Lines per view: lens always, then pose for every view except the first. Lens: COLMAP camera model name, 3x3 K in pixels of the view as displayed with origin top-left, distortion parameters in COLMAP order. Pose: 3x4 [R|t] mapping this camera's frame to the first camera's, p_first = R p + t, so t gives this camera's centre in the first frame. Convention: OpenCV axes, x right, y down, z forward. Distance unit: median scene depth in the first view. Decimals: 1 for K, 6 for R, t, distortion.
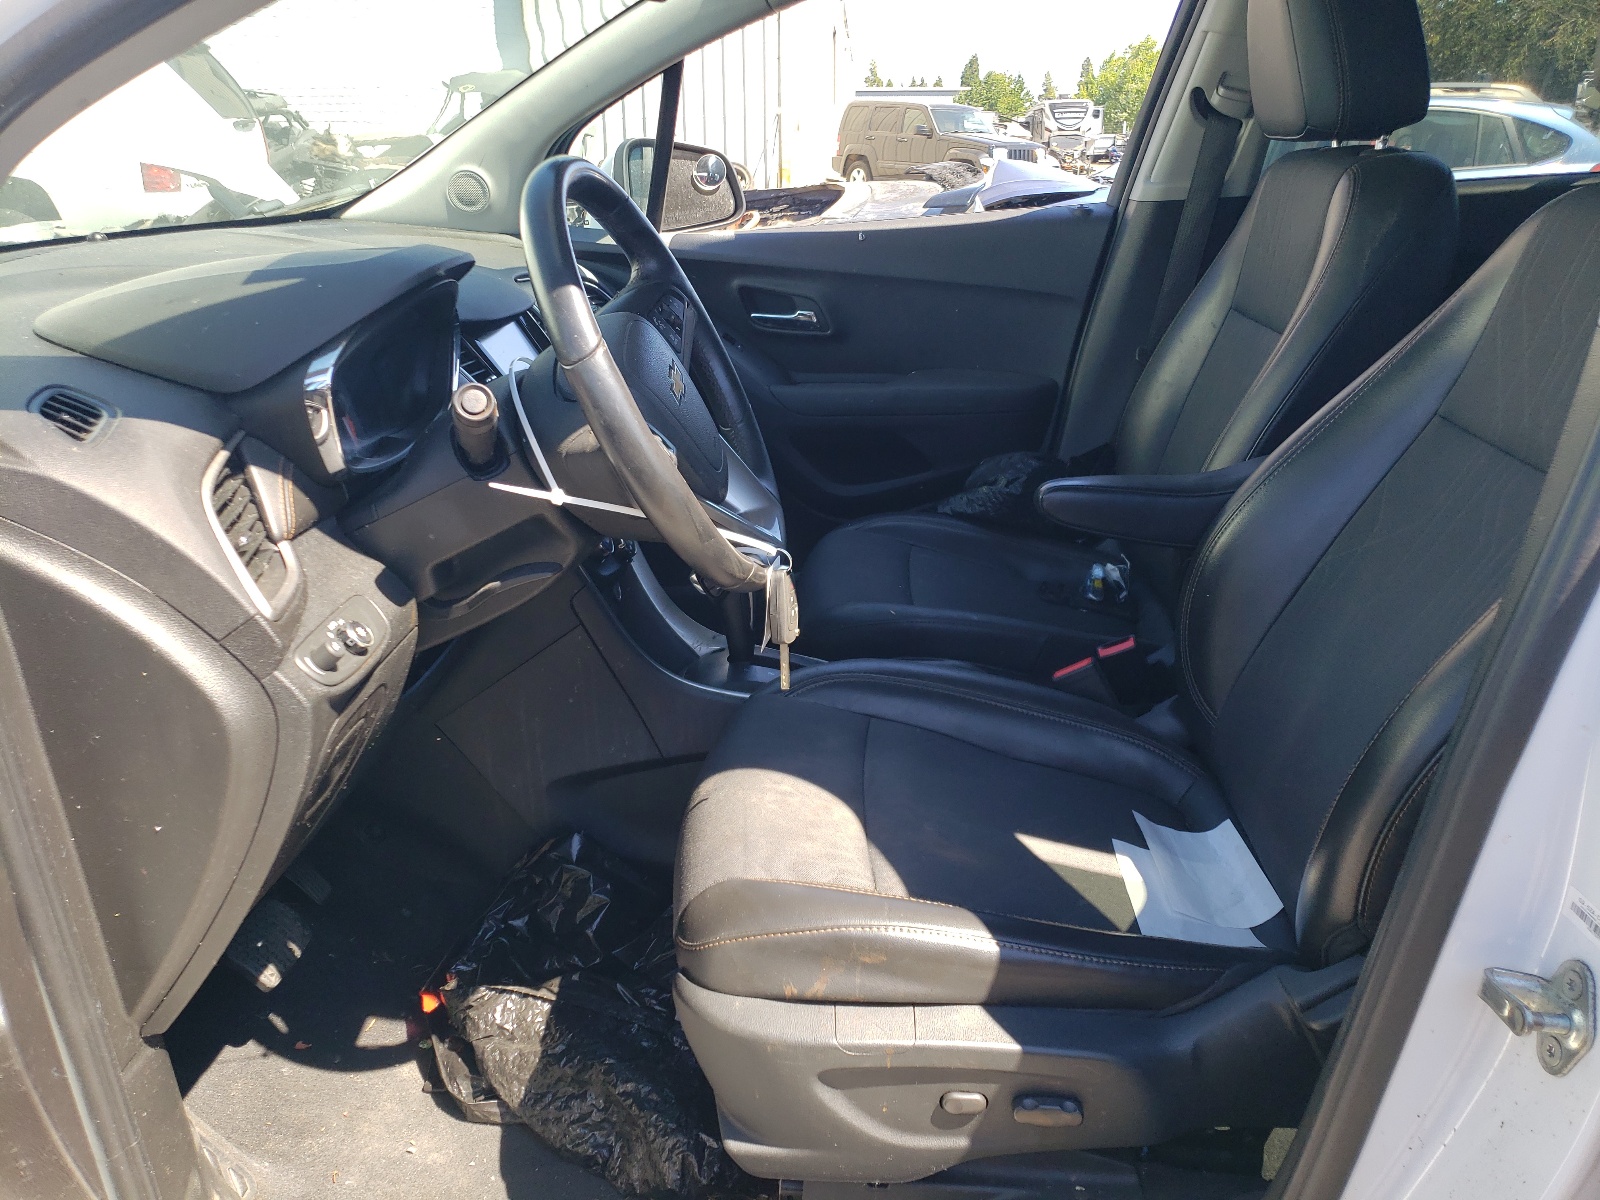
lens RADIAL K [[1234.6, 0, 800.0], [0, 1234.6, 600.0], [0, 0, 1]] dist [-0.081161, 0.000586]
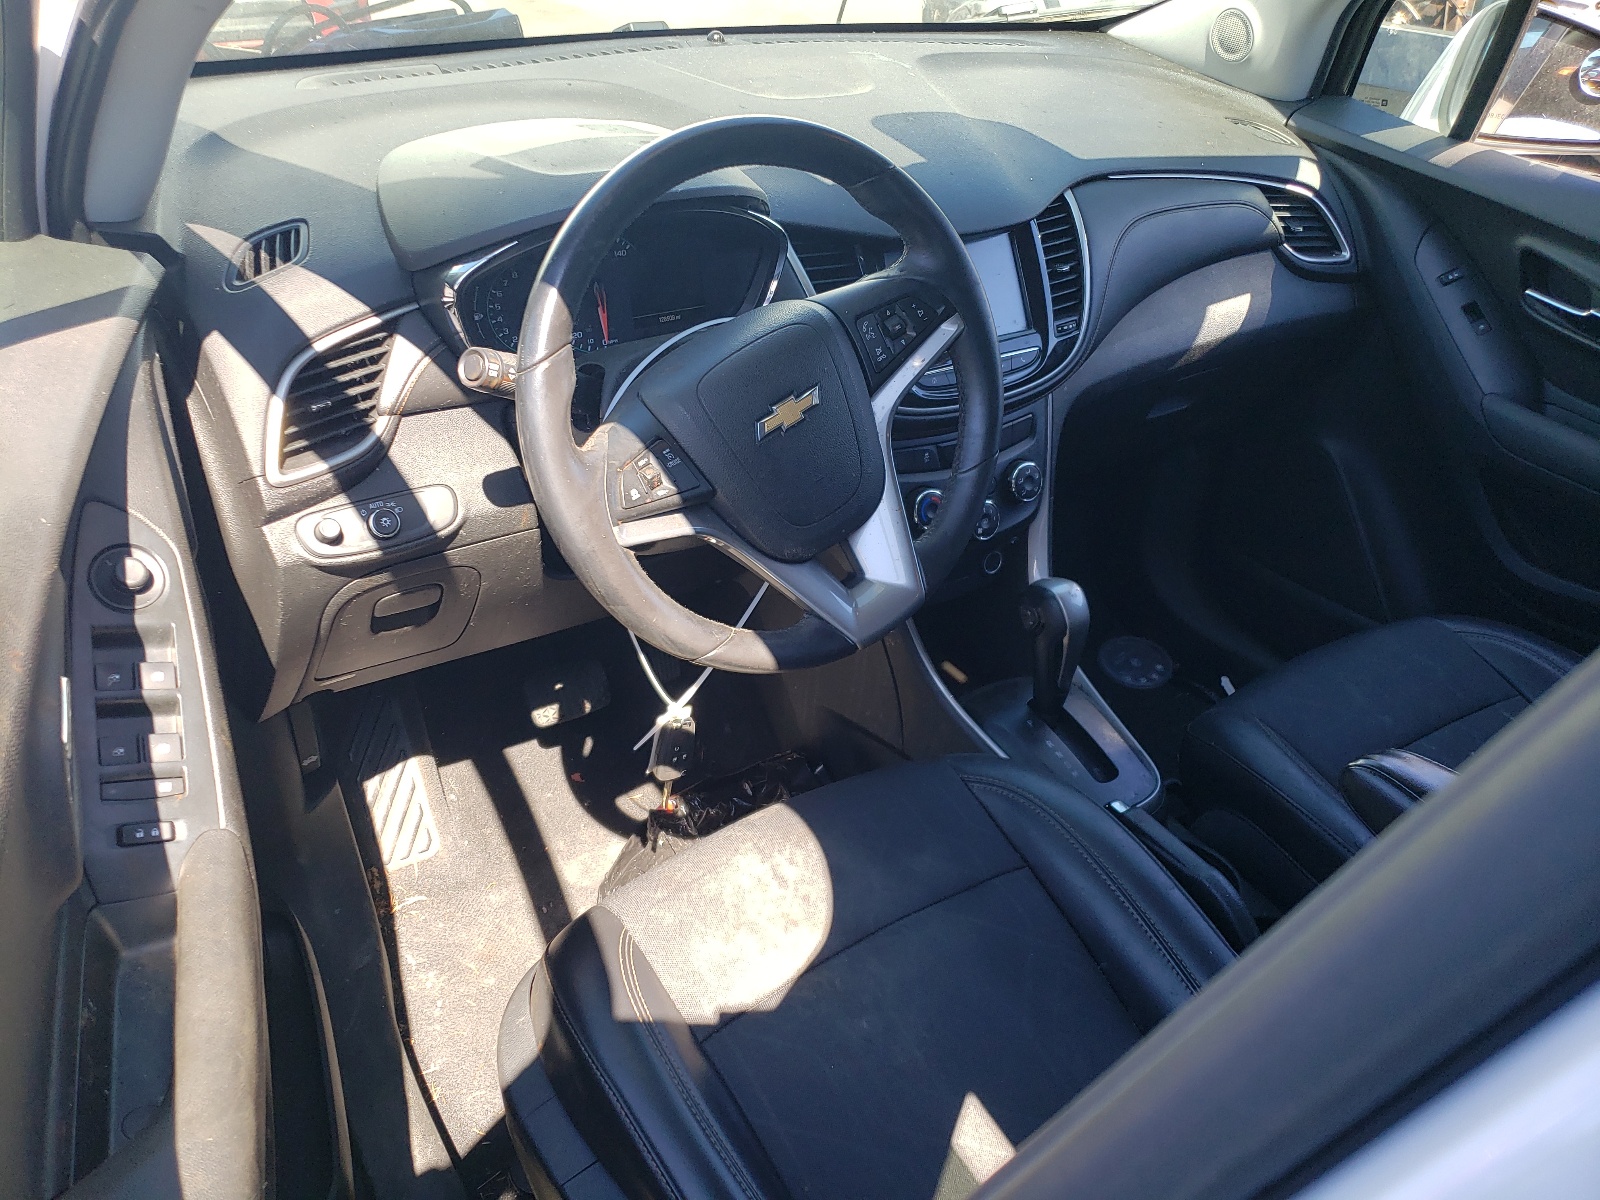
lens RADIAL K [[1196.8, 0, 800.0], [0, 1196.8, 600.0], [0, 0, 1]] dist [-0.000866, -0.000064]
pose [[0.583623, 0.496614, -0.642463, 0.314133], [-0.344968, 0.867874, 0.357479, -0.227997], [0.735106, 0.012996, 0.677827, 0.287034]]
